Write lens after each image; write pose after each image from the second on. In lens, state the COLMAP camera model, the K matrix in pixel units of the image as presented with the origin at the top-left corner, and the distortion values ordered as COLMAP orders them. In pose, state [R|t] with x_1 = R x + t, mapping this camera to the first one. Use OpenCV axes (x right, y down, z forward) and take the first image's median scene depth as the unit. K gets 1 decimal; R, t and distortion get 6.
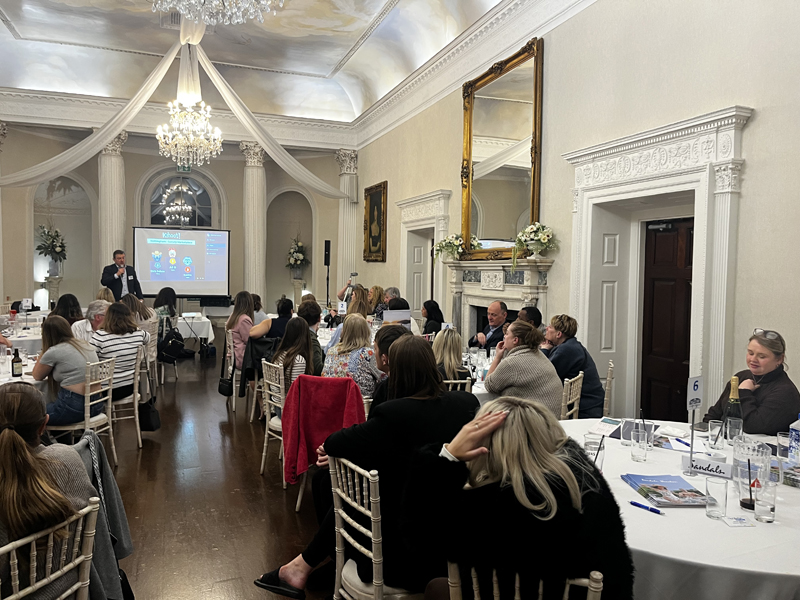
lens RADIAL K [[602.2, 0, 401.6], [0, 602.2, 292.2], [0, 0, 1]] dist [0.063388, -0.082508]
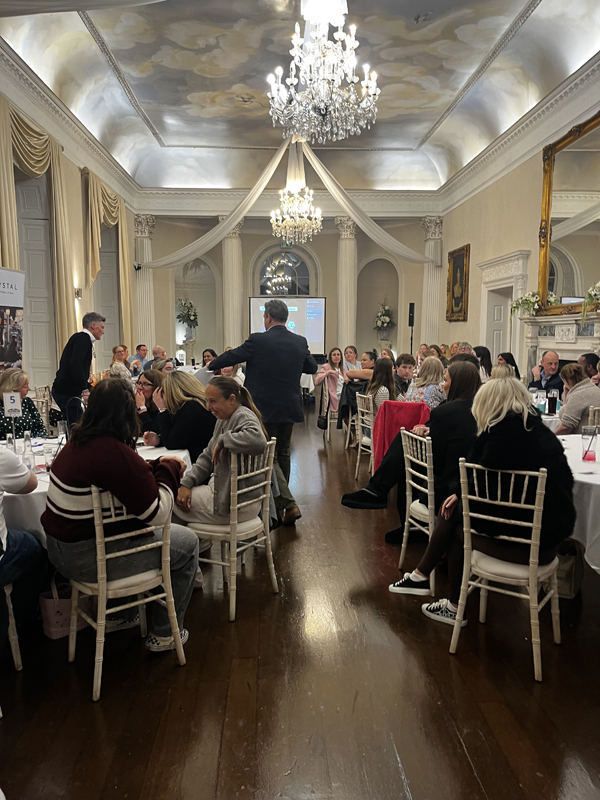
lens RADIAL K [[602.2, 0, 297.6], [0, 602.2, 395.7], [0, 0, 1]] dist [0.063388, -0.082508]
pose [[0.951092, 0.016629, -0.308461, 0.029428], [0.002240, 0.998153, 0.060714, 0.021033], [0.308901, -0.058436, 0.949297, -0.160208]]
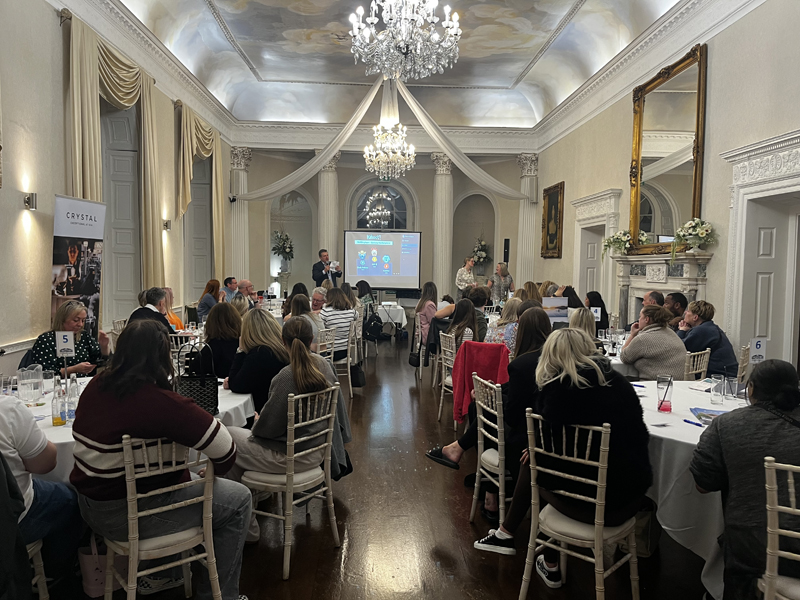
lens RADIAL K [[602.2, 0, 406.2], [0, 602.2, 299.3], [0, 0, 1]] dist [0.063388, -0.082508]
pose [[0.953693, 0.015182, -0.300398, 0.047949], [-0.011539, 0.999837, 0.013896, 0.014443], [0.300560, -0.009786, 0.953713, -0.137735]]
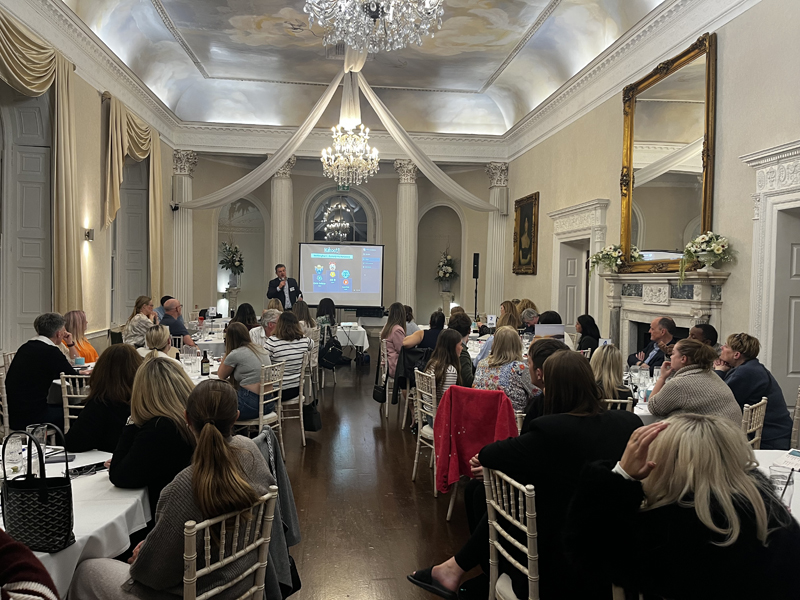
lens RADIAL K [[602.2, 0, 394.9], [0, 602.2, 291.5], [0, 0, 1]] dist [0.063388, -0.082508]
pose [[0.967956, 0.008126, -0.250987, -0.003276], [-0.013810, 0.999686, -0.020893, 0.000619], [0.250738, 0.023690, 0.967765, -0.005315]]
